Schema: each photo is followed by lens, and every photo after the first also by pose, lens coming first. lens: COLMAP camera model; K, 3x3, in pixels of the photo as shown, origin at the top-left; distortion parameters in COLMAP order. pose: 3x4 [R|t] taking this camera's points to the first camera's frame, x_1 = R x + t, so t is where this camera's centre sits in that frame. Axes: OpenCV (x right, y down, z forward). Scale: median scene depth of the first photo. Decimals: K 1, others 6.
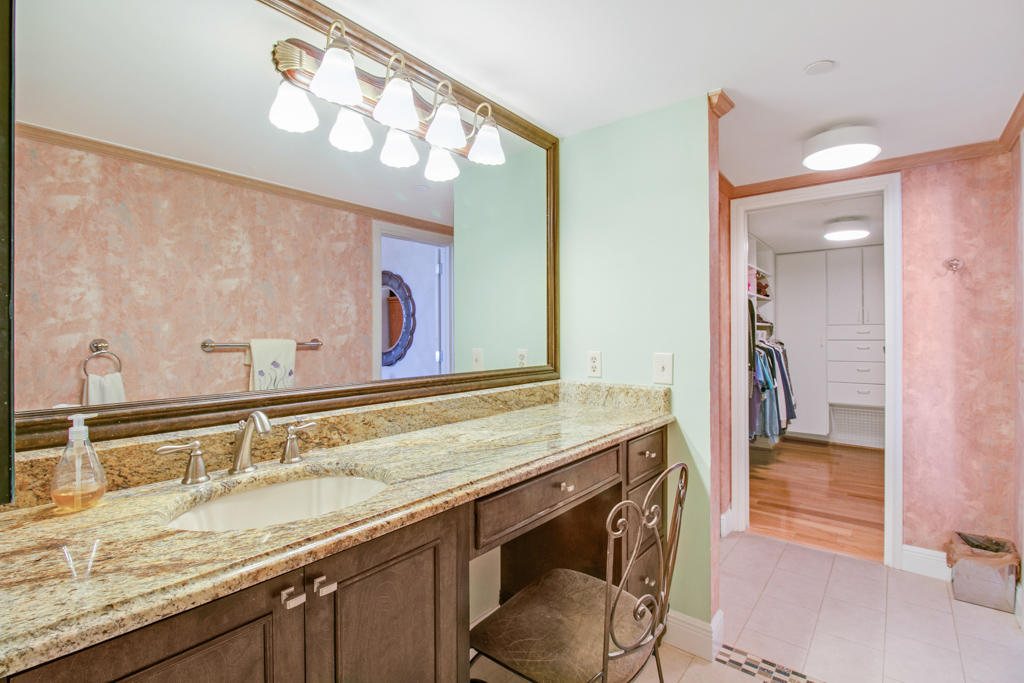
lens RADIAL K [[468.4, 0, 510.0], [0, 468.4, 330.7], [0, 0, 1]] dist [0.002806, 0.000270]
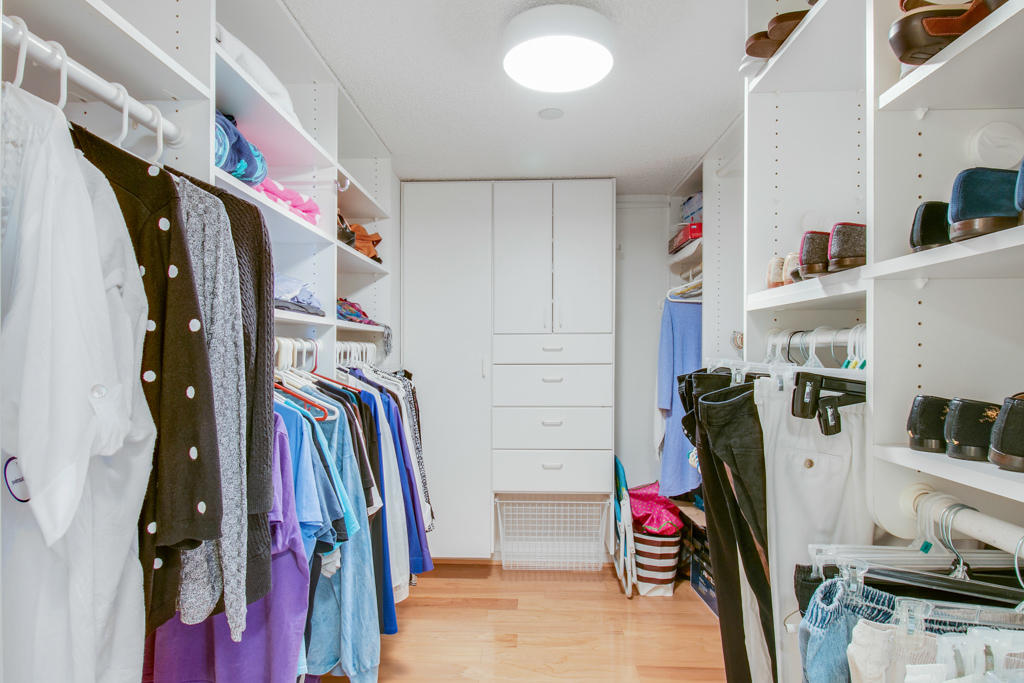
lens RADIAL K [[491.3, 0, 512.4], [0, 491.3, 351.7], [0, 0, 1]] dist [0.000621, -0.000088]
pose [[0.783691, 0.003225, 0.621142, 0.931502], [-0.006050, 0.999979, 0.002442, 0.012840], [-0.621121, -0.005672, 0.783694, 1.458597]]
